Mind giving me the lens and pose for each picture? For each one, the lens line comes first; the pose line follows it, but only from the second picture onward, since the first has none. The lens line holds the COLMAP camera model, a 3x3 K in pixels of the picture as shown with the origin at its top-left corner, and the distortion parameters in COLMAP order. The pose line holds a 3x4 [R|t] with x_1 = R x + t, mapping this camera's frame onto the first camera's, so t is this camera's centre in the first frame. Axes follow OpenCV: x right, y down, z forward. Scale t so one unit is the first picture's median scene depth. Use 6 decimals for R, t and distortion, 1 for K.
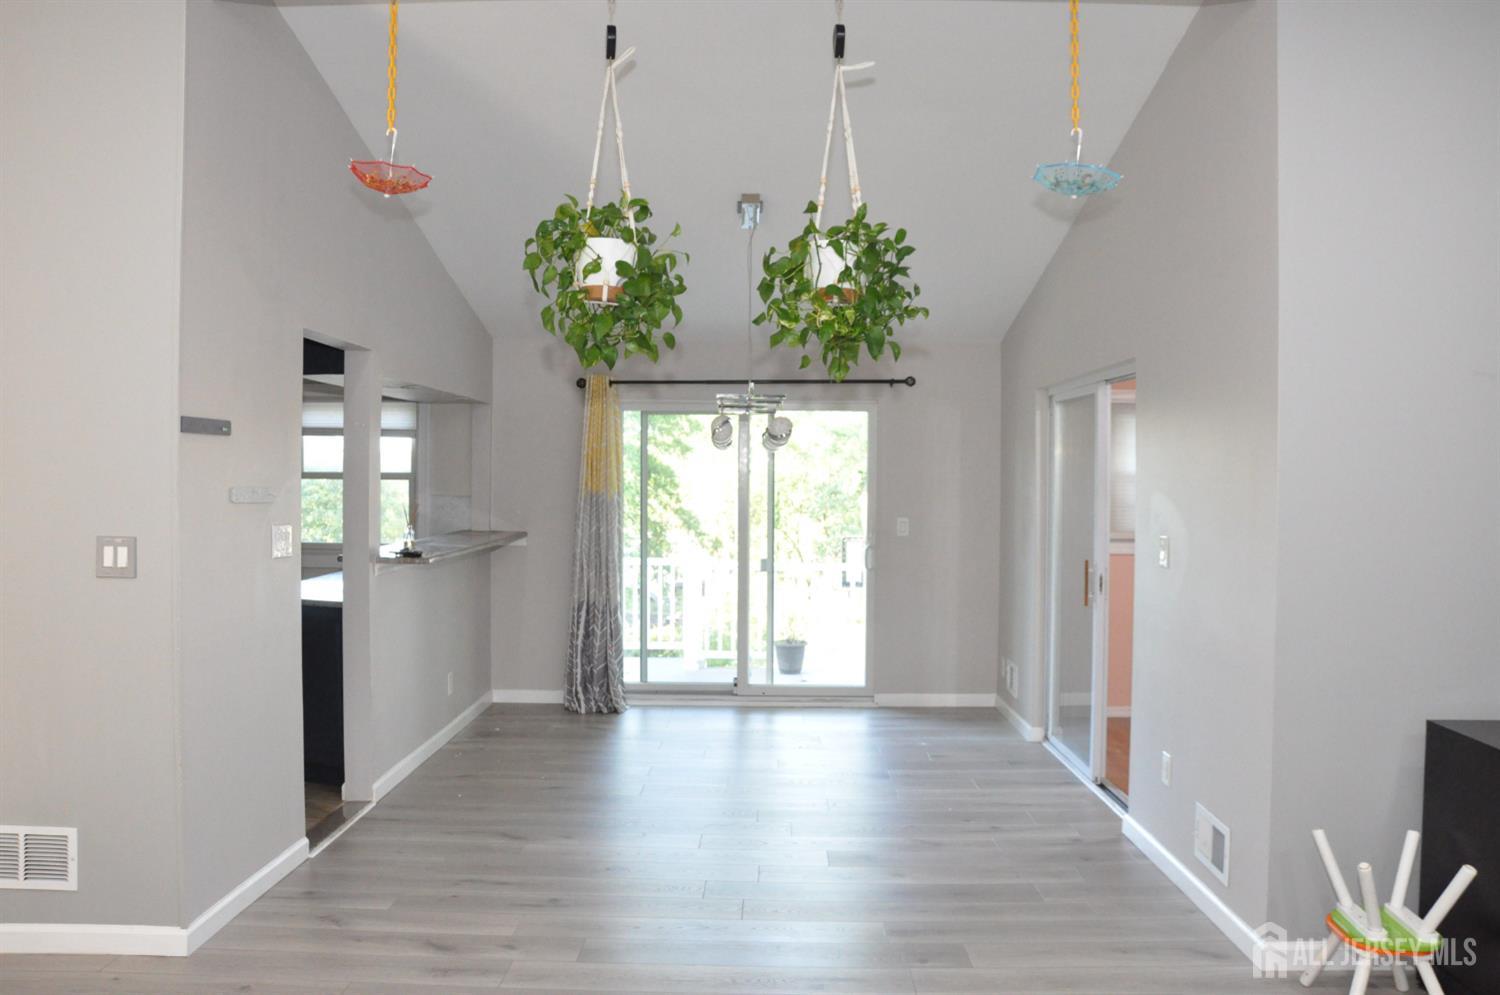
lens RADIAL K [[1194.2, 0, 750.0], [0, 1194.2, 497.5], [0, 0, 1]] dist [-0.104324, 0.008049]
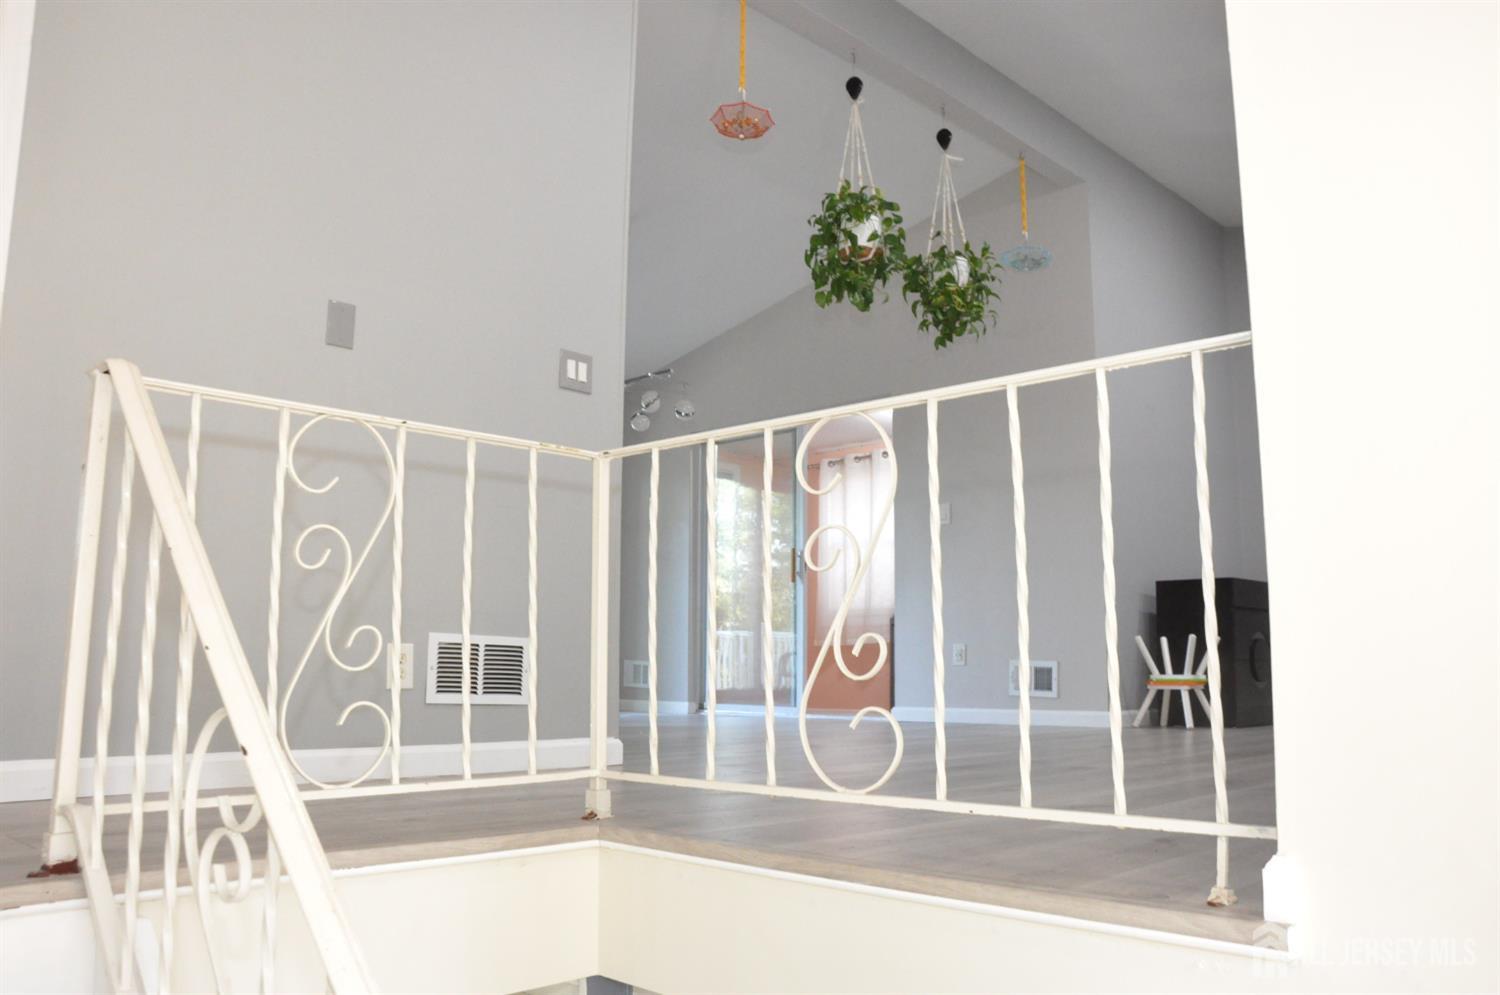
lens RADIAL K [[1174.9, 0, 750.0], [0, 1174.9, 497.5], [0, 0, 1]] dist [-0.136448, 0.119102]
pose [[0.684614, 0.102583, 0.721651, -0.561876], [0.013033, 0.988166, -0.152832, 0.154233], [-0.728789, 0.114036, 0.675176, 0.091569]]
